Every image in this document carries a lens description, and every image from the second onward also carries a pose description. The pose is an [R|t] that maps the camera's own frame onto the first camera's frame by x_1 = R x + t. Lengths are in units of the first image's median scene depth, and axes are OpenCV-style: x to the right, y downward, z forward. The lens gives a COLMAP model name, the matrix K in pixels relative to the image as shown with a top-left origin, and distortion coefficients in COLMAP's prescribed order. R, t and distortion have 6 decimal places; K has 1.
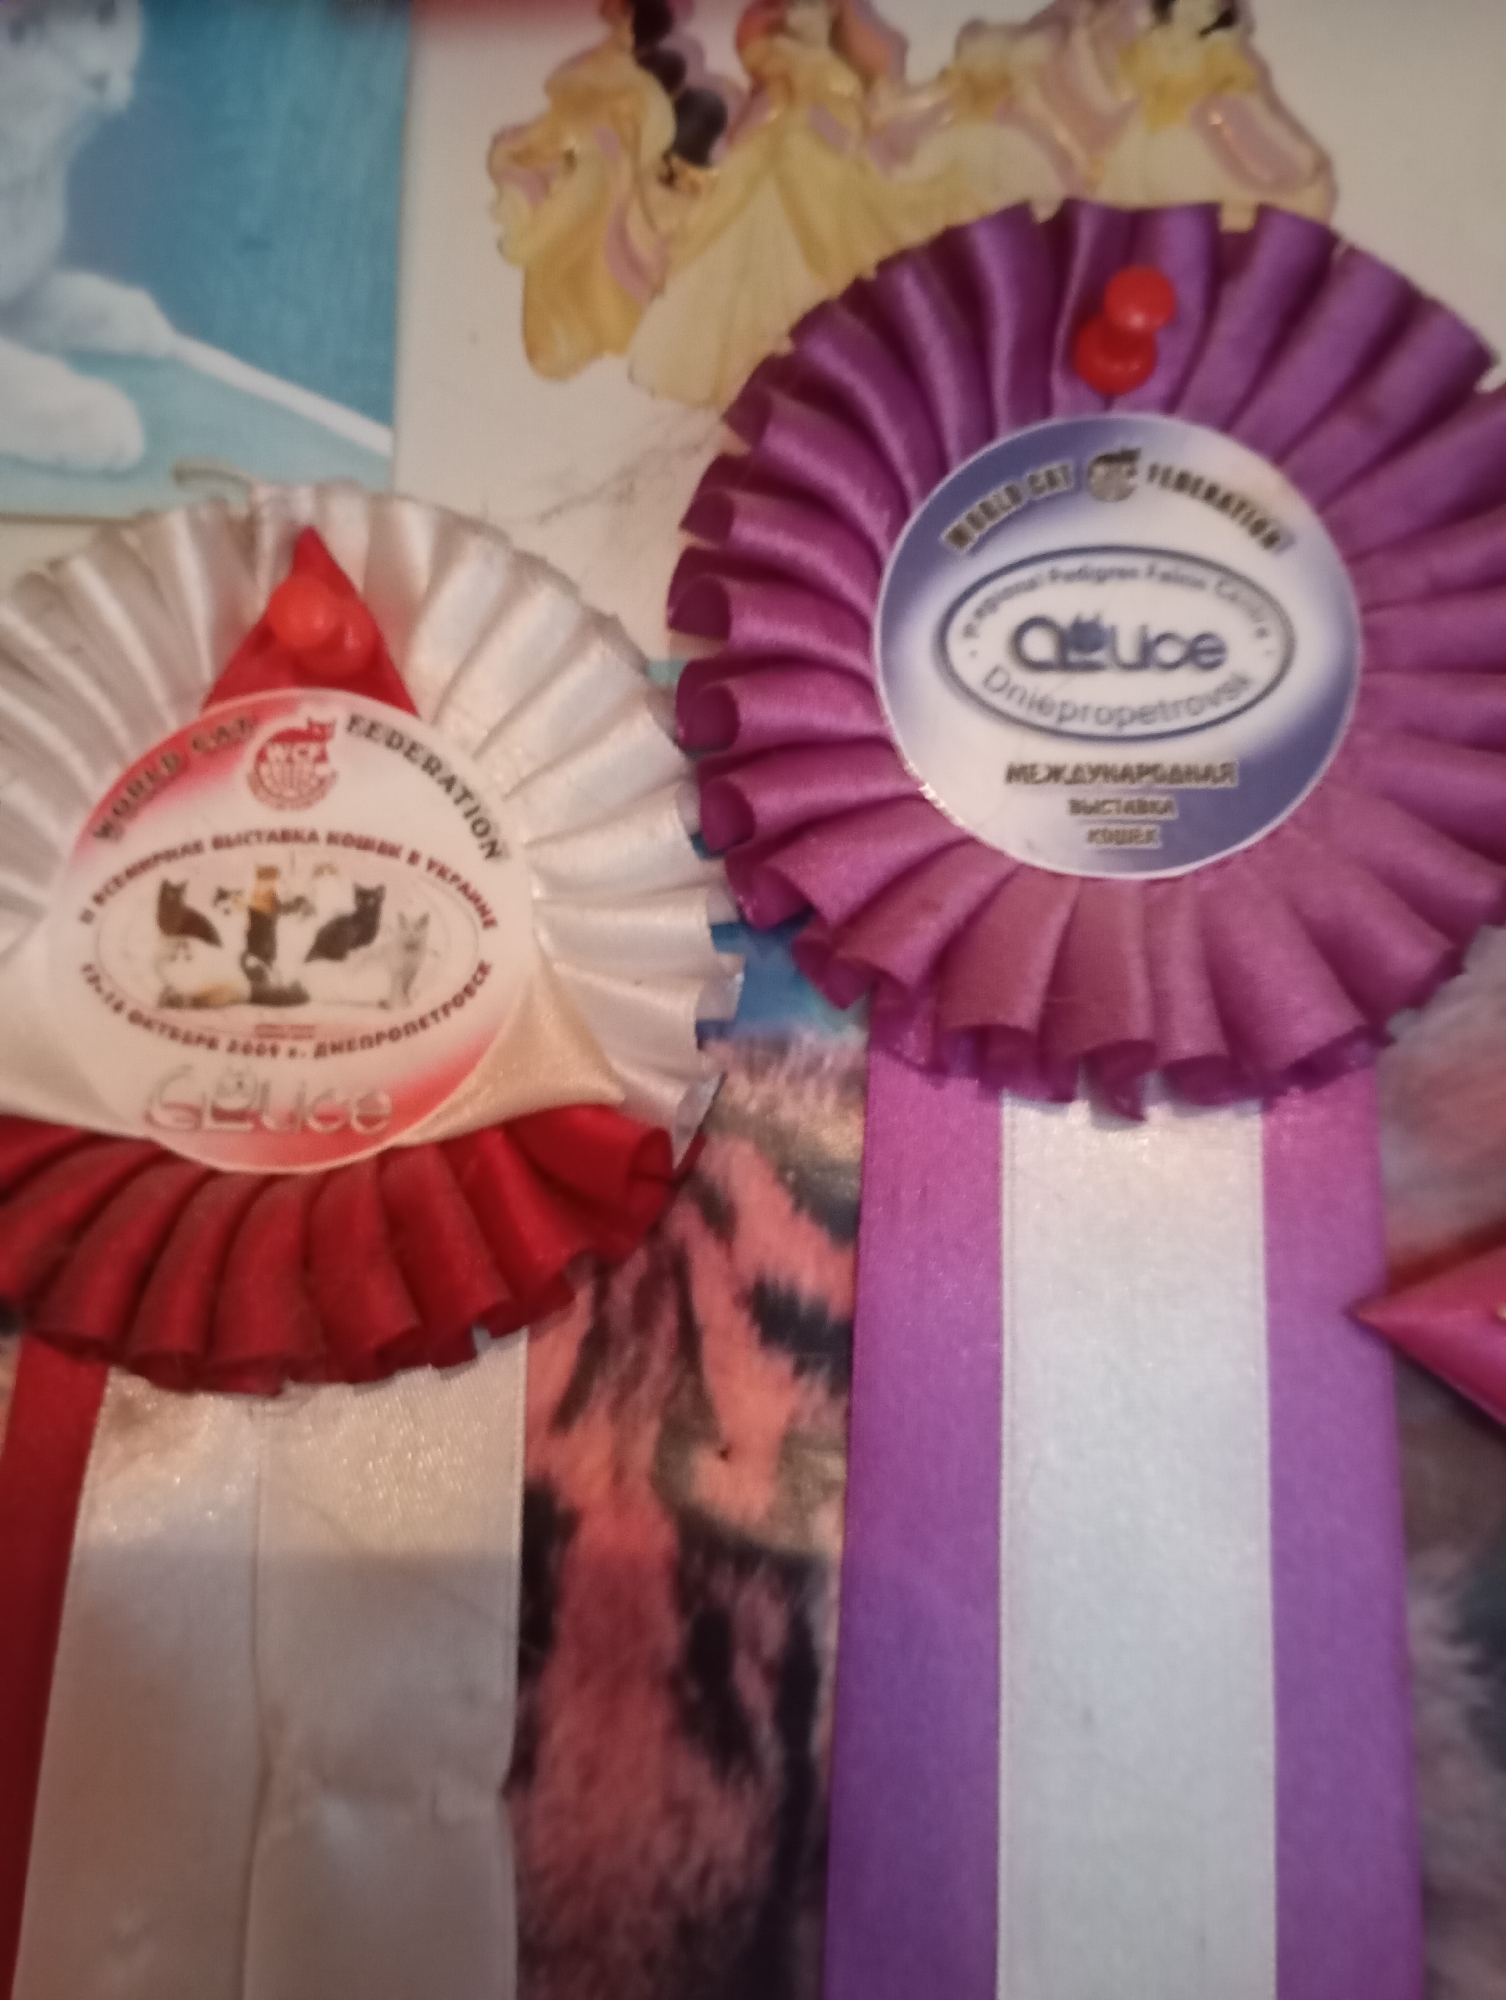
lens RADIAL K [[1671.4, 0, 746.5], [0, 1671.4, 1000.6], [0, 0, 1]] dist [0.047263, -0.079892]
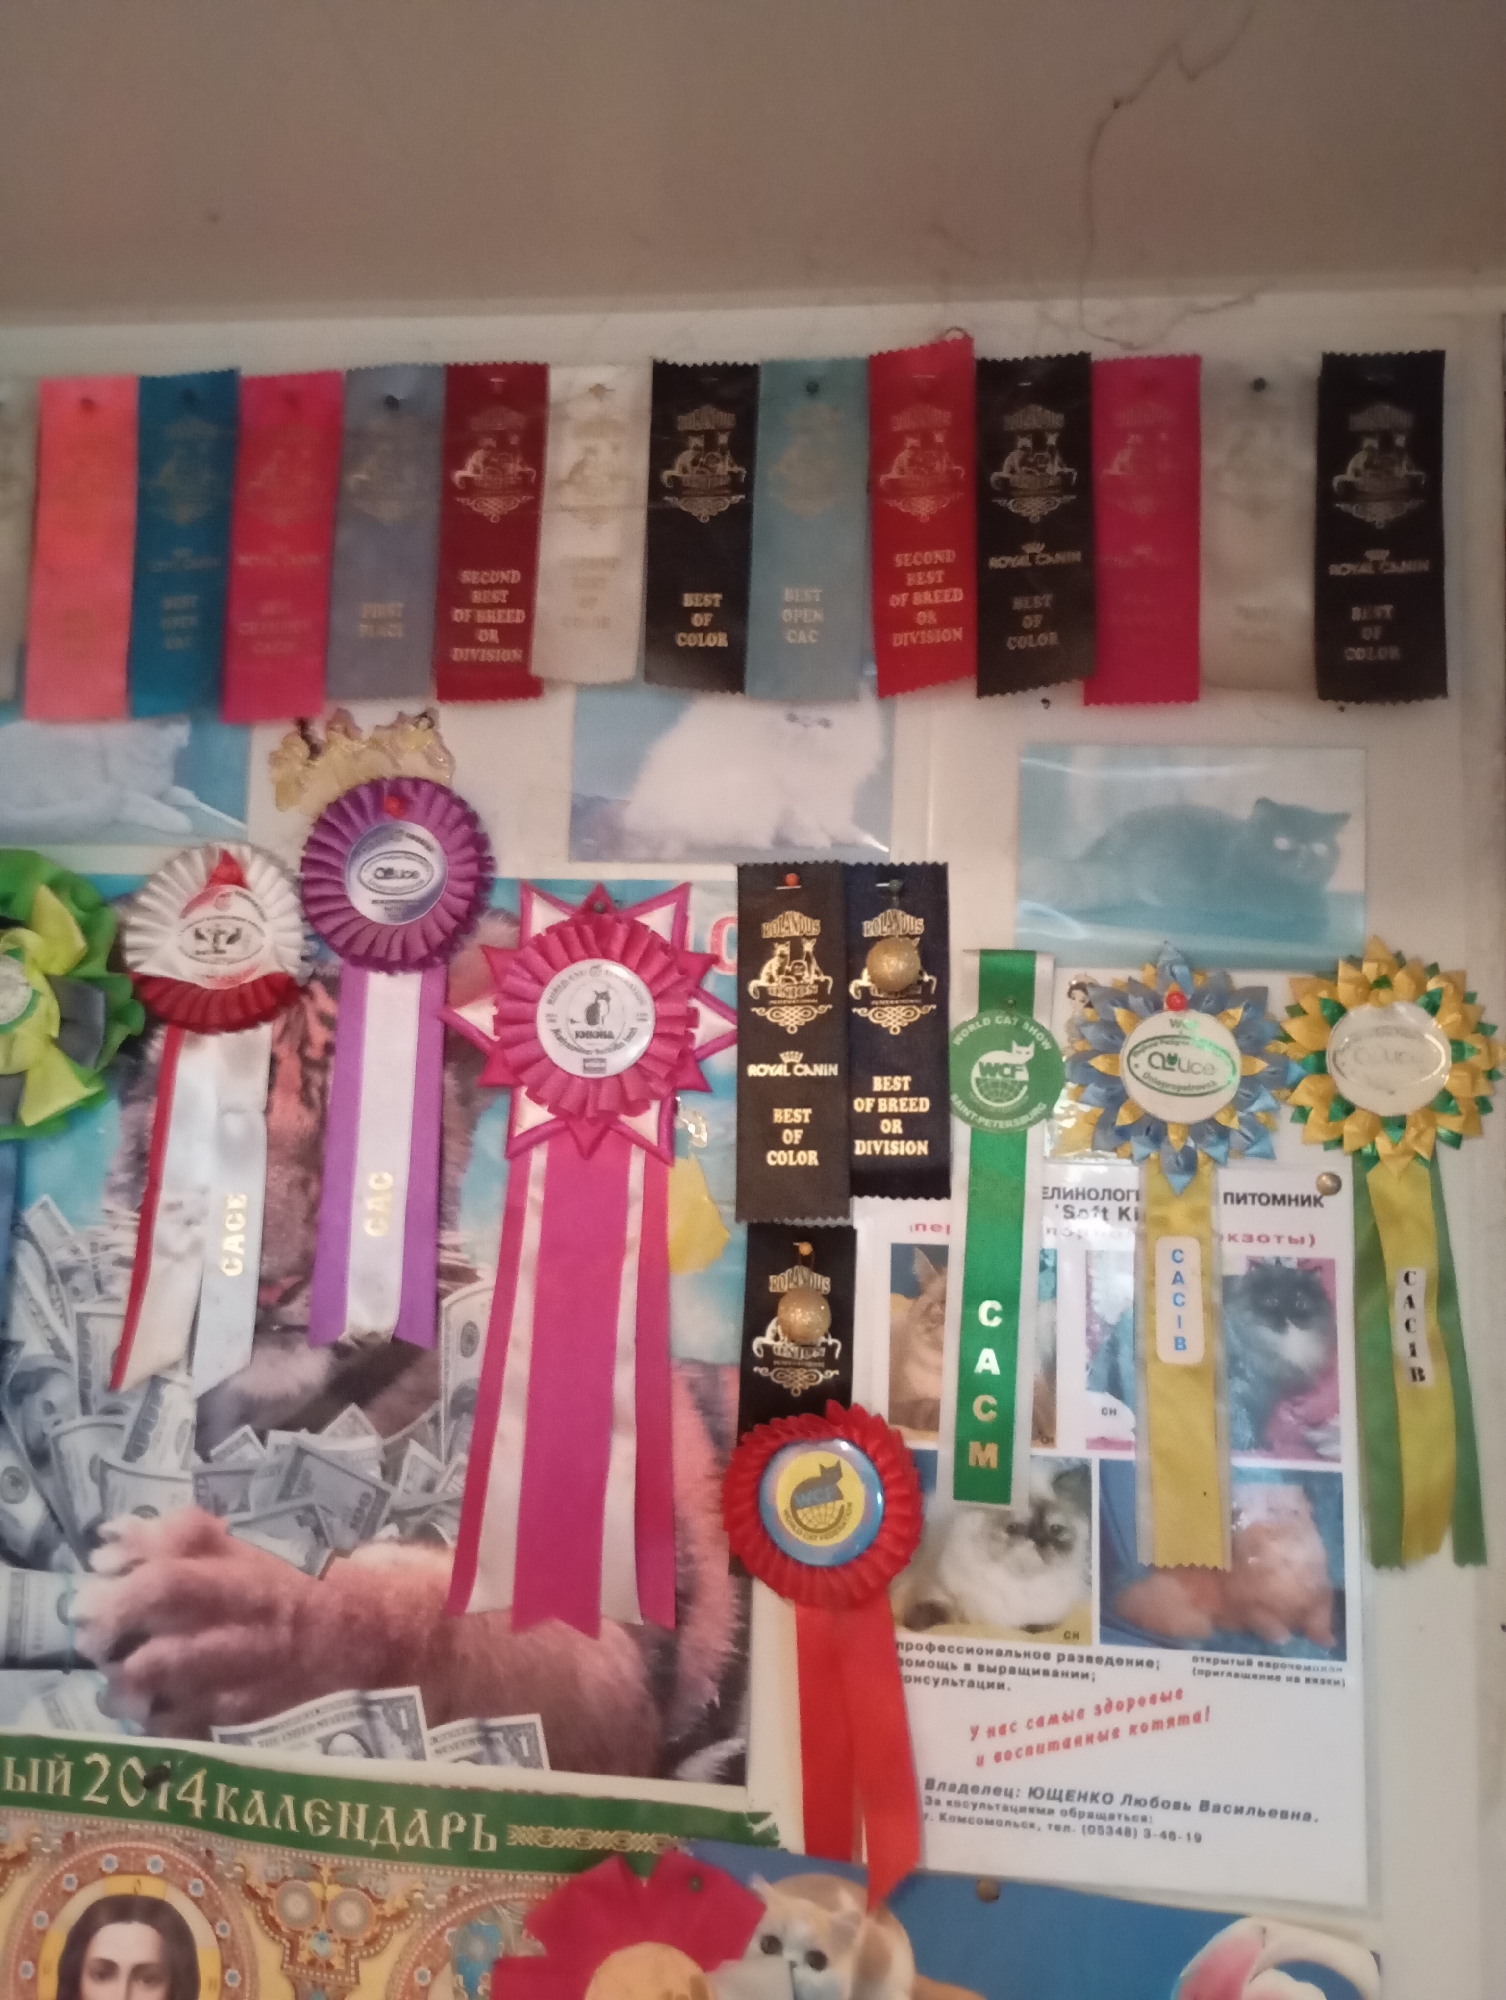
lens RADIAL K [[1671.4, 0, 752.8], [0, 1671.4, 980.6], [0, 0, 1]] dist [0.047263, -0.079892]
pose [[0.997062, -0.011595, -0.075717, 1.557590], [0.012161, 0.999901, 0.007024, 0.063325], [0.075628, -0.007925, 0.997105, -3.552330]]
